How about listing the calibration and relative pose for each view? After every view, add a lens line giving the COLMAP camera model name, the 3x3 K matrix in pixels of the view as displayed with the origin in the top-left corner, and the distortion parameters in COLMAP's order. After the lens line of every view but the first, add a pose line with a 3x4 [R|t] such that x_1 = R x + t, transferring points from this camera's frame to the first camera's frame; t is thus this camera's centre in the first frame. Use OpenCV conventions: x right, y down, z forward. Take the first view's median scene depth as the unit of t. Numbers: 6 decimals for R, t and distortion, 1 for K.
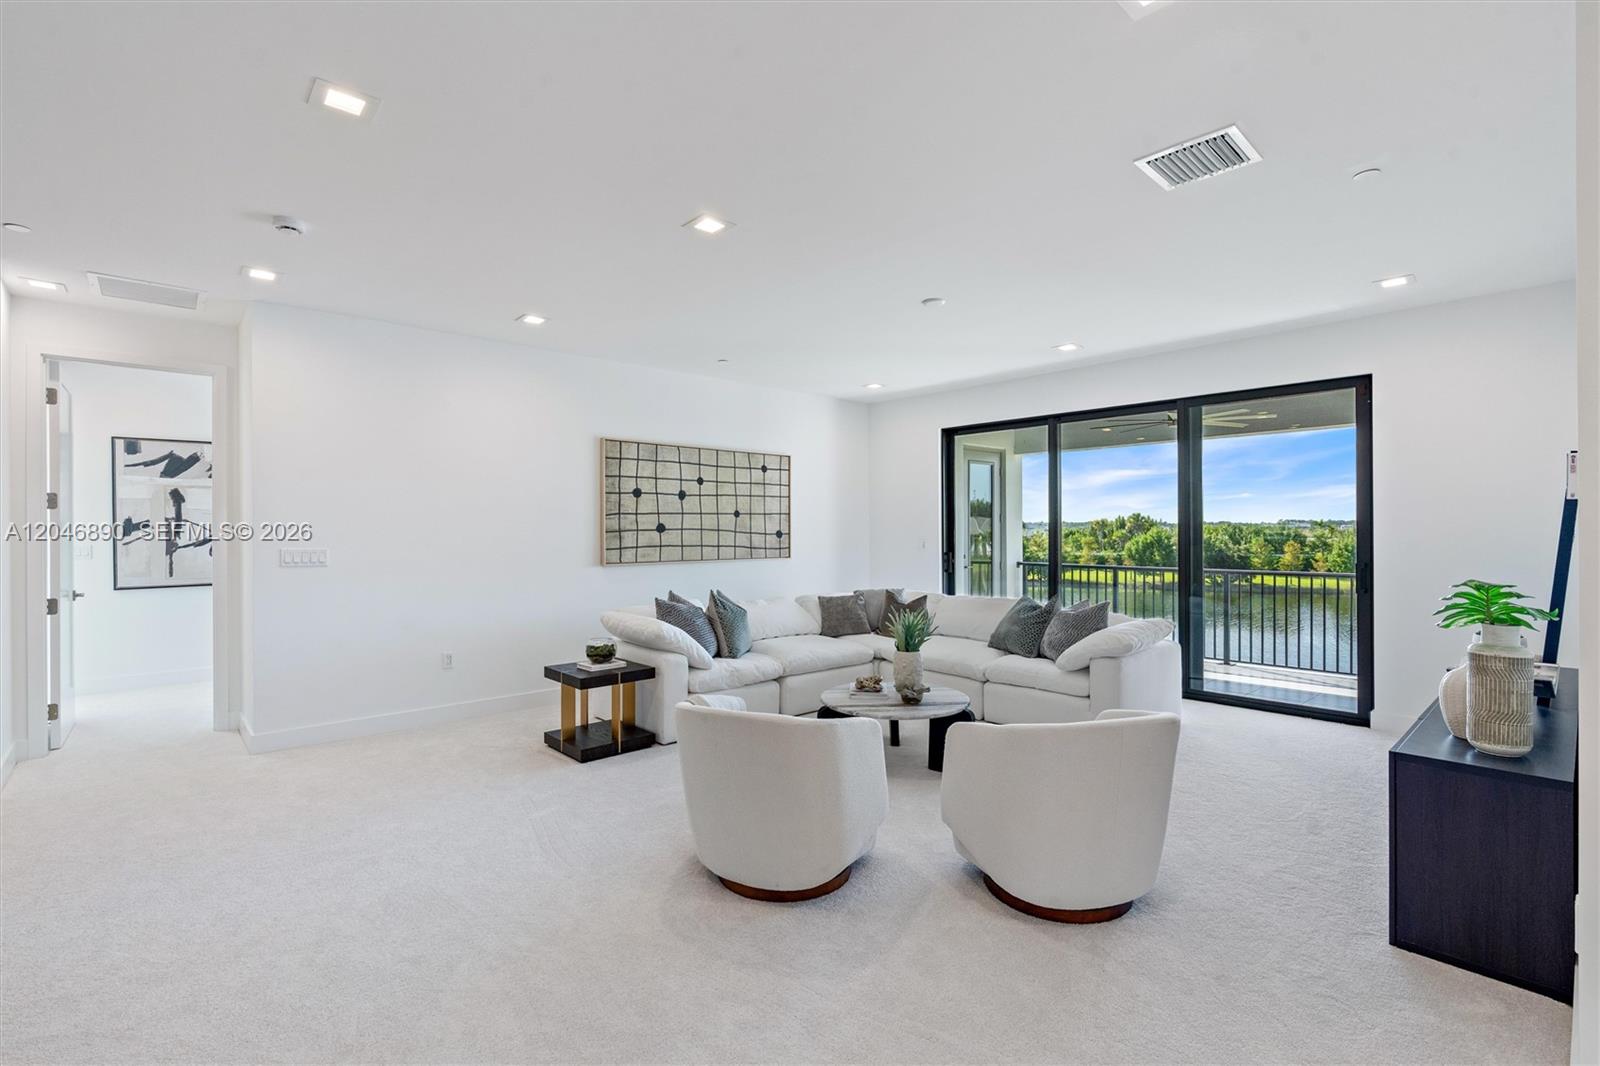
lens RADIAL K [[732.9, 0, 782.8], [0, 732.9, 532.9], [0, 0, 1]] dist [0.001606, 0.000469]
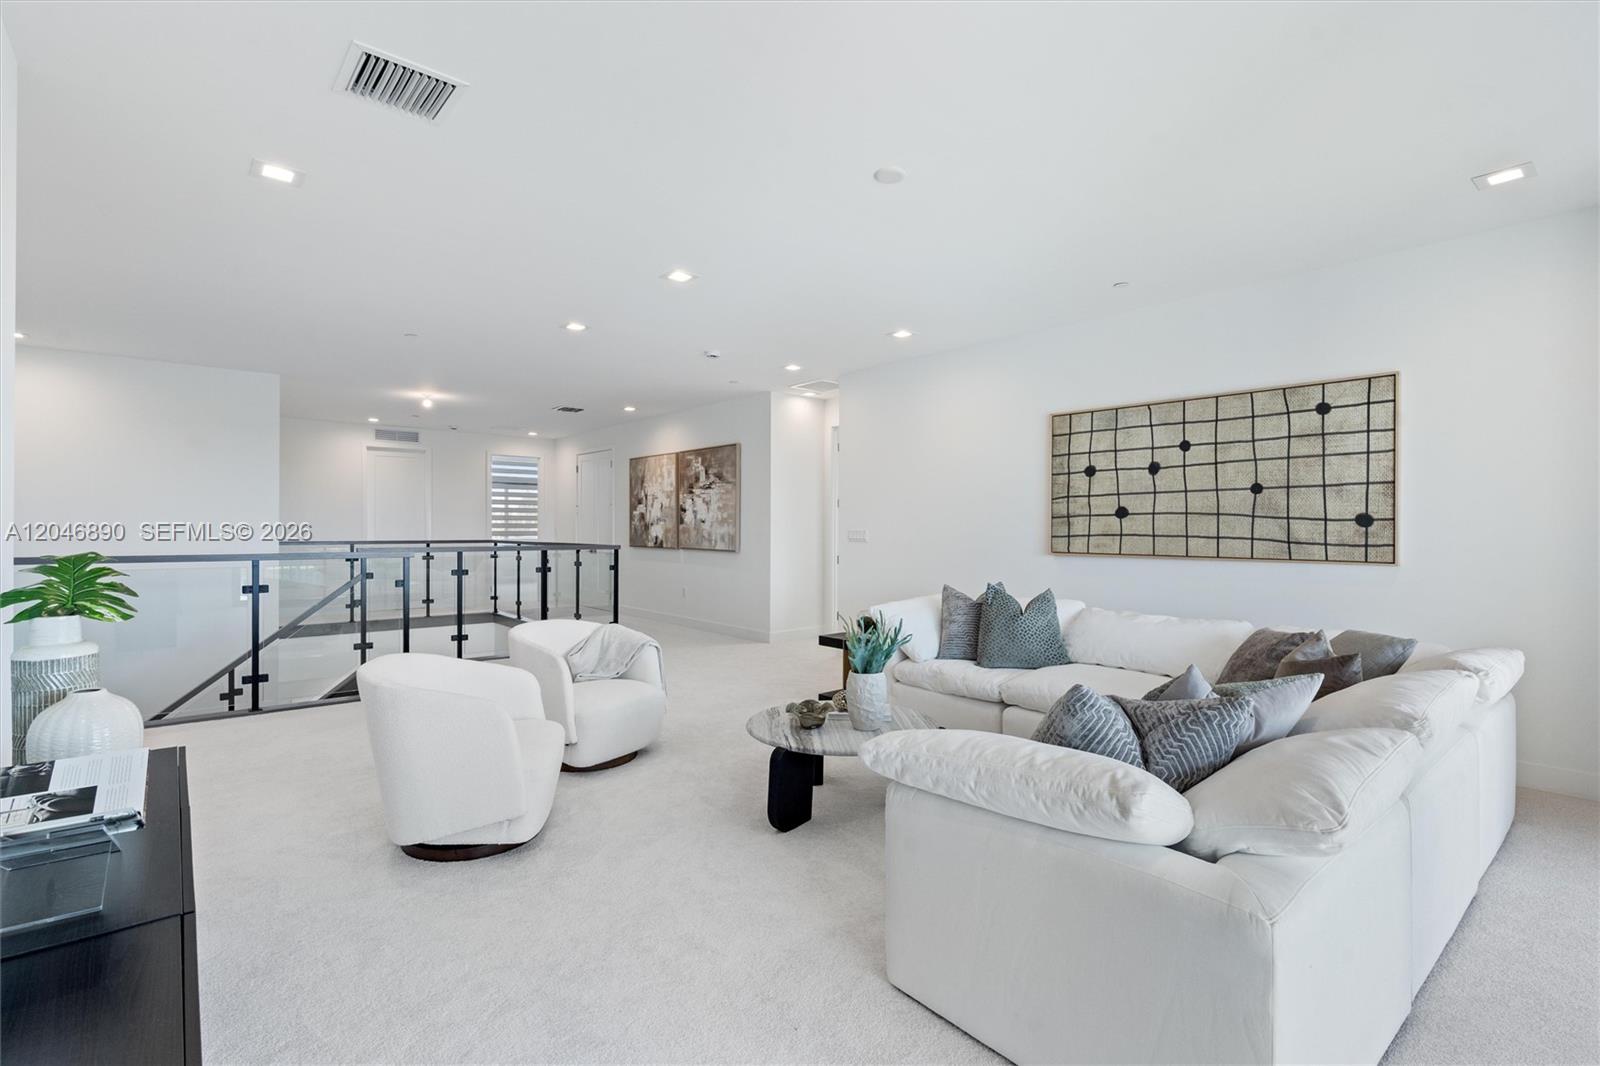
lens RADIAL K [[732.9, 0, 792.5], [0, 732.9, 530.9], [0, 0, 1]] dist [0.001606, 0.000469]
pose [[-0.032397, 0.012287, -0.999400, 0.644655], [-0.002427, 0.999921, 0.012372, 0.004597], [0.999472, 0.002827, -0.032365, 0.669427]]
